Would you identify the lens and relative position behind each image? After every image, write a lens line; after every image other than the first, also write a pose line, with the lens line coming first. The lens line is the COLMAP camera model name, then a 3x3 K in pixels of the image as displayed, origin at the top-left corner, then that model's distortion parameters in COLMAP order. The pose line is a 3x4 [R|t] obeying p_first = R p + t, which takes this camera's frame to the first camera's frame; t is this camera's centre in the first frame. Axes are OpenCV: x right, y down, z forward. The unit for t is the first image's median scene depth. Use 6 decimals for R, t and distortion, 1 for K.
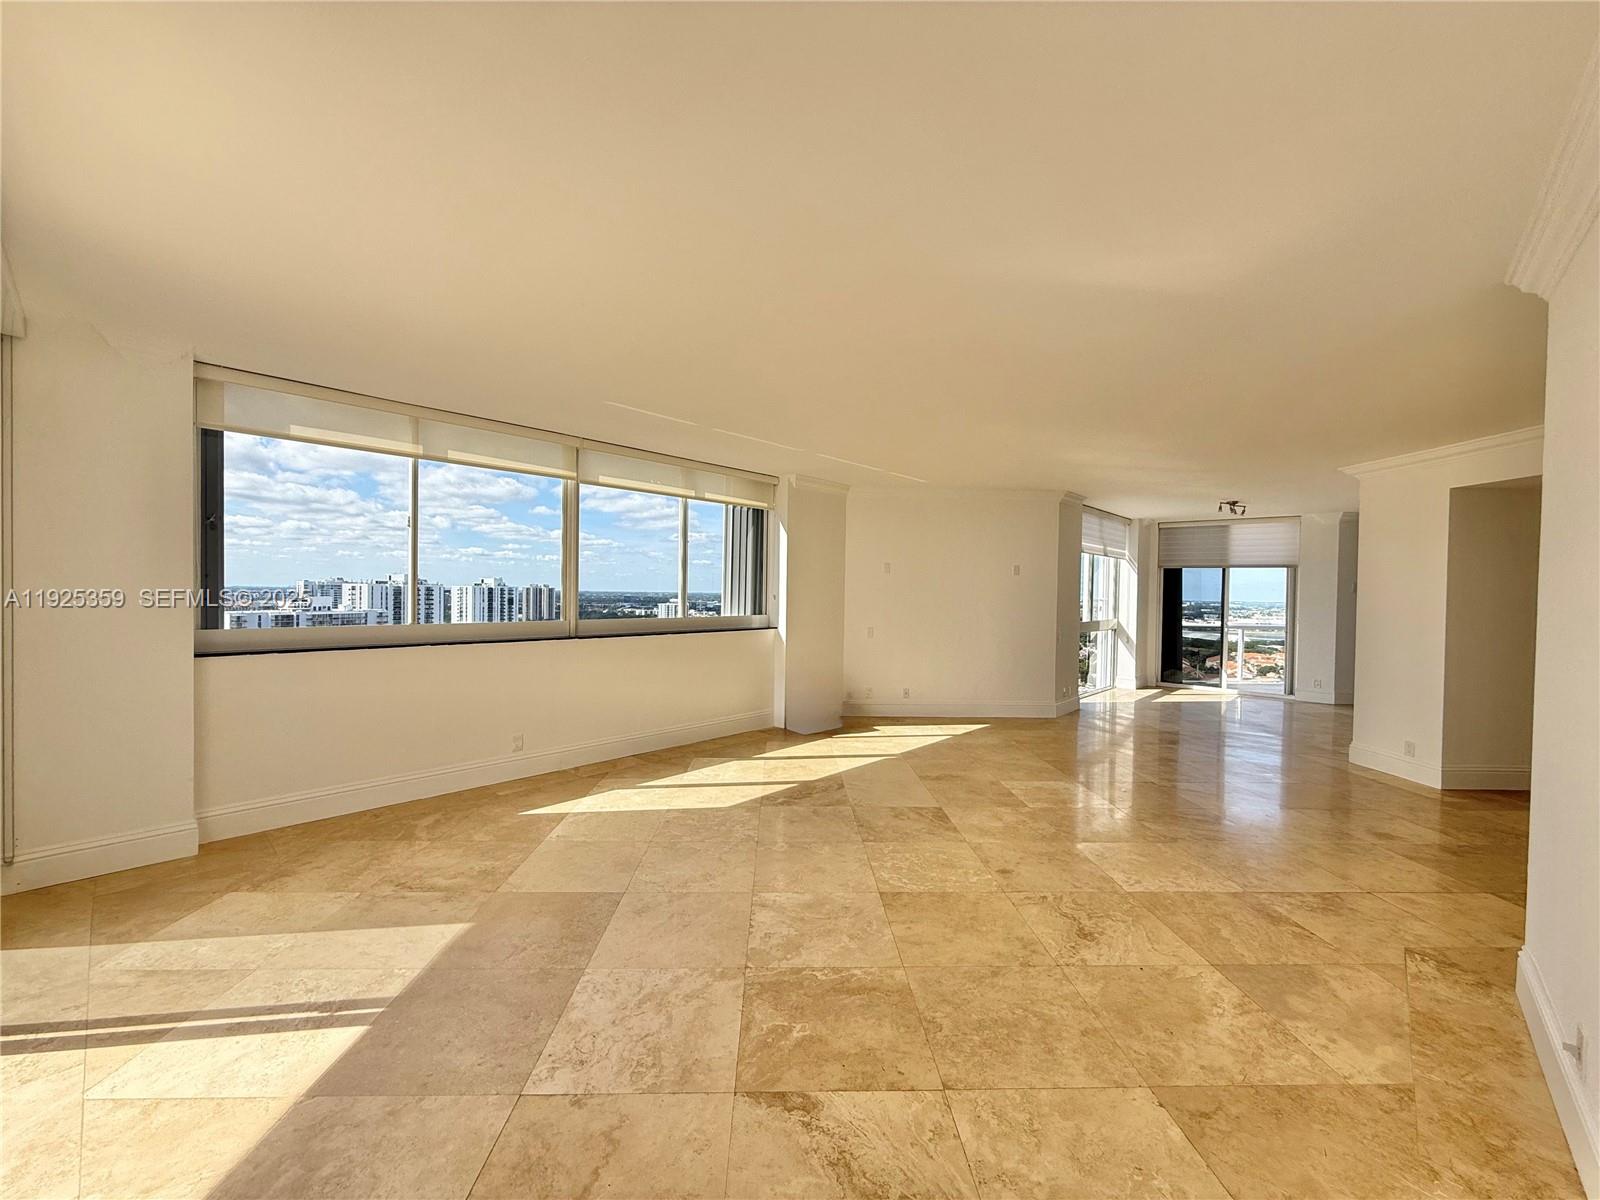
lens RADIAL K [[636.8, 0, 800.8], [0, 636.8, 595.3], [0, 0, 1]] dist [0.002637, -0.000004]
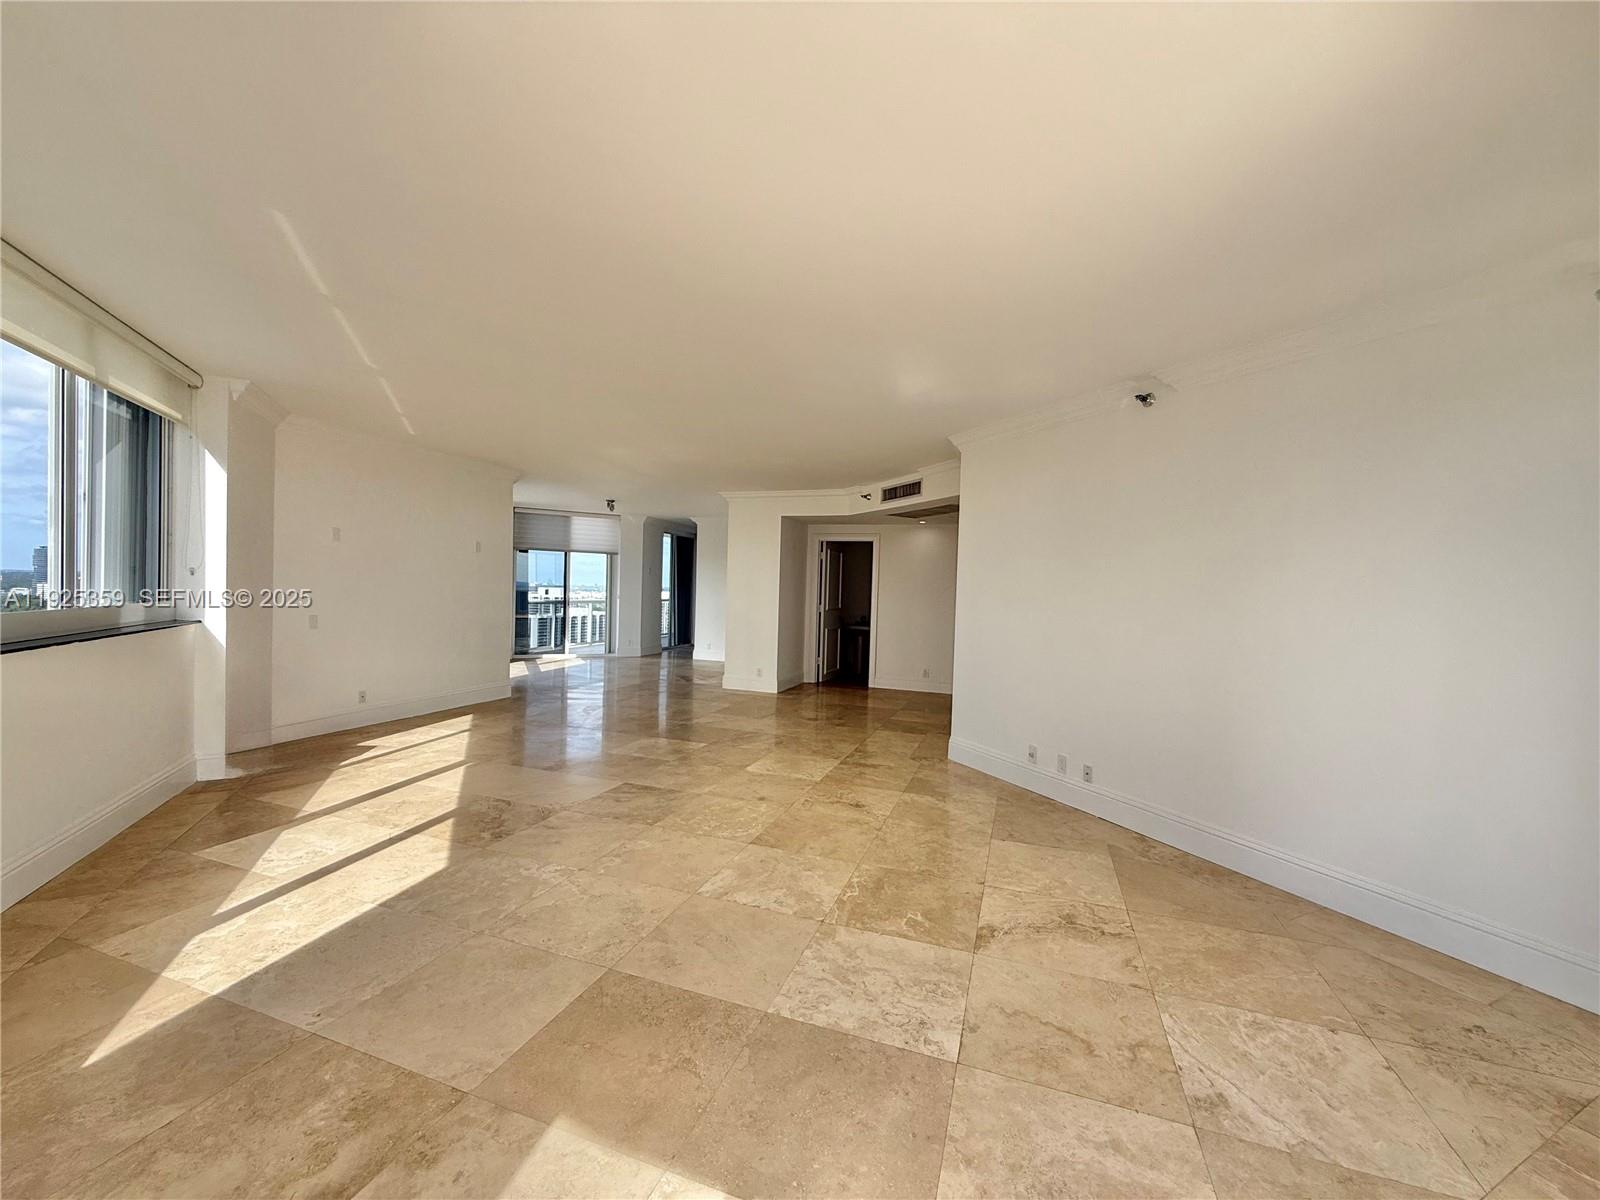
lens RADIAL K [[636.8, 0, 799.7], [0, 636.8, 600.1], [0, 0, 1]] dist [0.002637, -0.000004]
pose [[0.368985, -0.023116, 0.929148, -0.511156], [-0.017188, 0.999350, 0.031688, 0.001736], [-0.929276, -0.027663, 0.368348, 0.303927]]
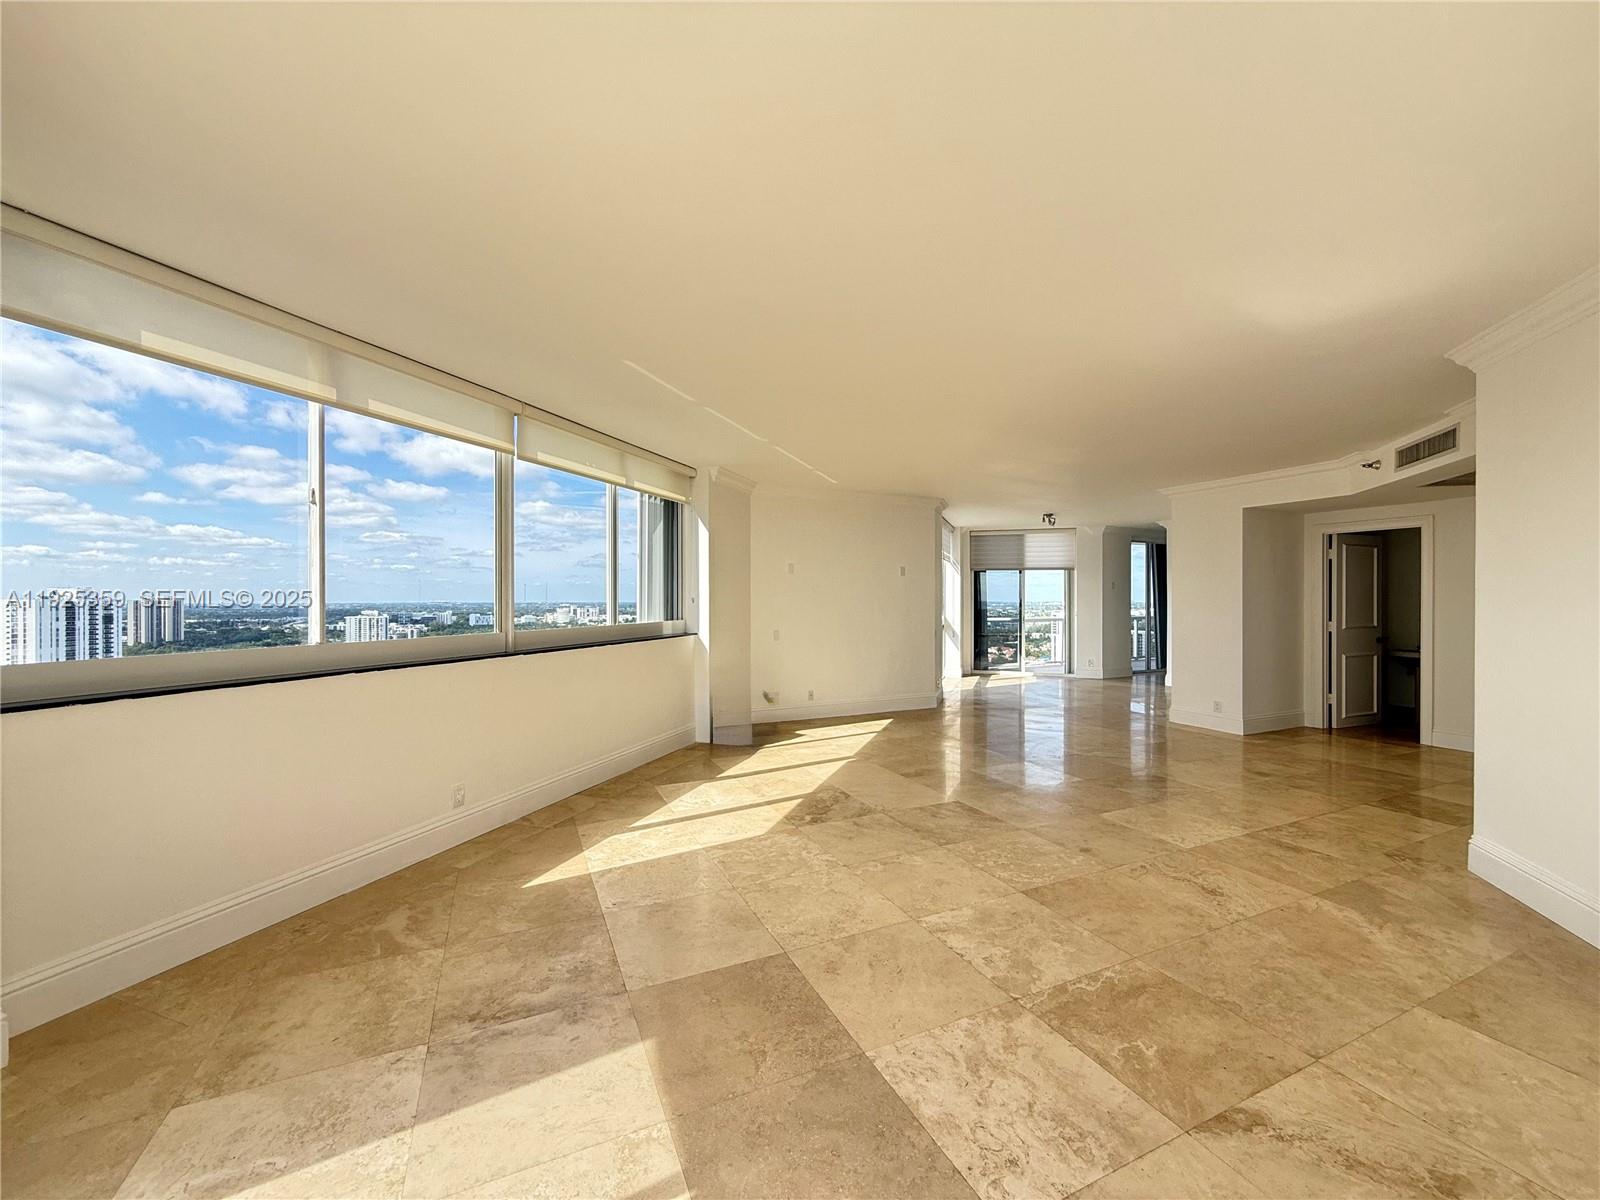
lens RADIAL K [[636.8, 0, 801.0], [0, 636.8, 597.2], [0, 0, 1]] dist [0.002637, -0.000004]
pose [[0.919855, -0.015678, 0.391945, -0.332400], [0.017973, 0.999836, -0.002187, 0.004332], [-0.391847, 0.009056, 0.919986, 0.130946]]
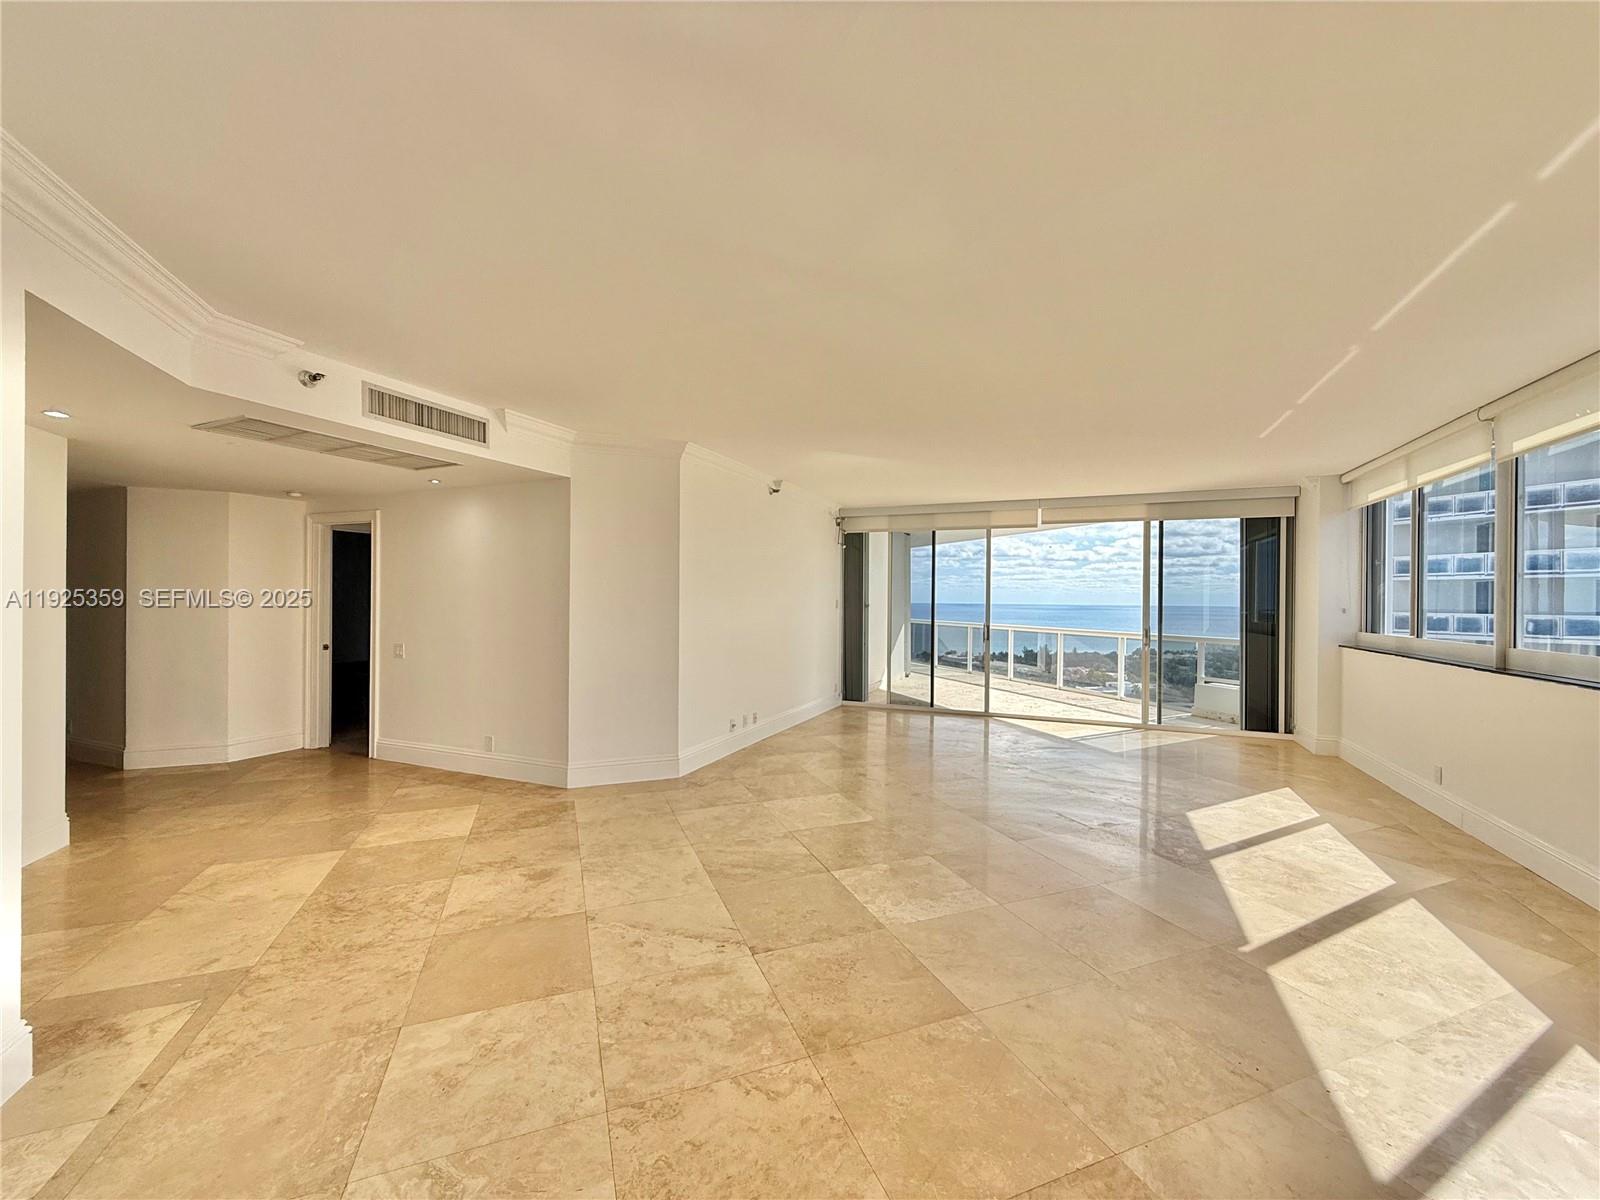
lens RADIAL K [[636.8, 0, 799.6], [0, 636.8, 608.4], [0, 0, 1]] dist [0.002637, -0.000004]
pose [[-0.943129, -0.019009, -0.331884, 0.658378], [-0.025741, 0.999542, 0.015898, 0.003211], [0.331429, 0.023537, -0.943186, 1.417266]]
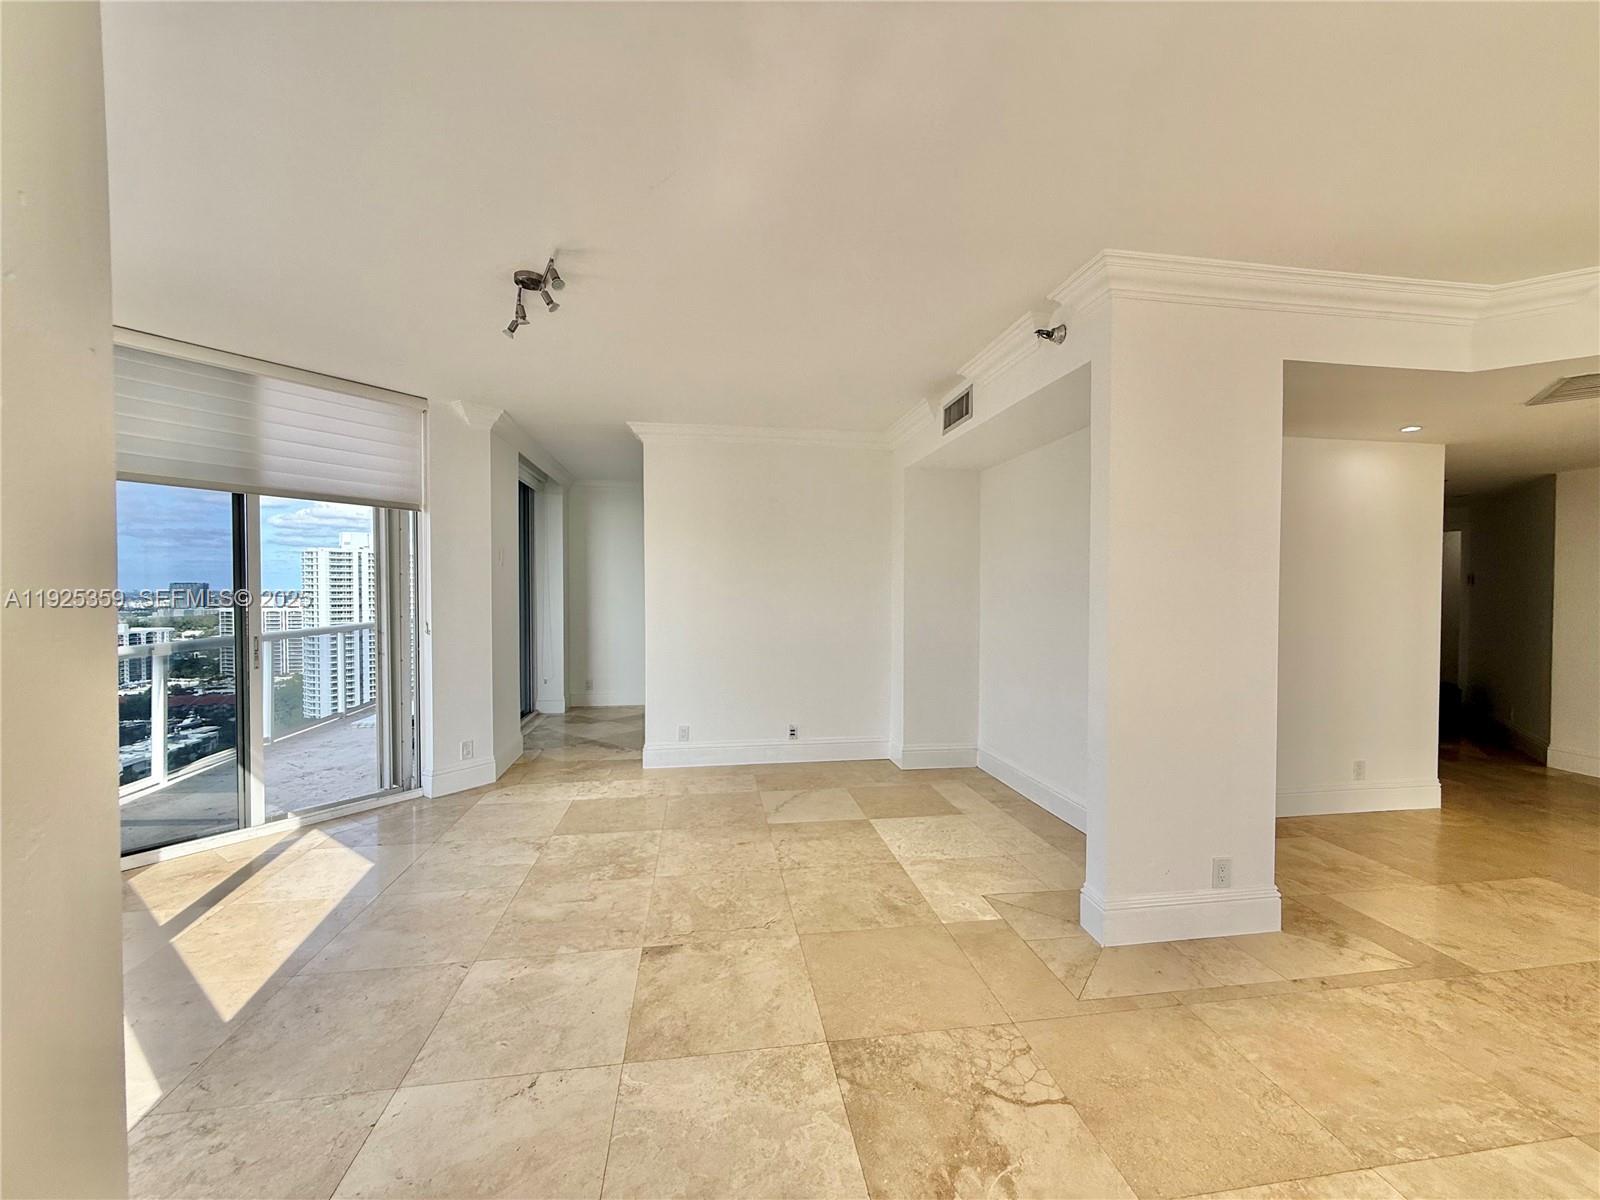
lens RADIAL K [[636.8, 0, 799.7], [0, 636.8, 600.1], [0, 0, 1]] dist [0.002637, -0.000004]
pose [[-0.119601, -0.034941, 0.992207, 0.502669], [0.002637, 0.999366, 0.035511, 0.009543], [-0.992819, 0.006864, -0.119433, 1.366633]]
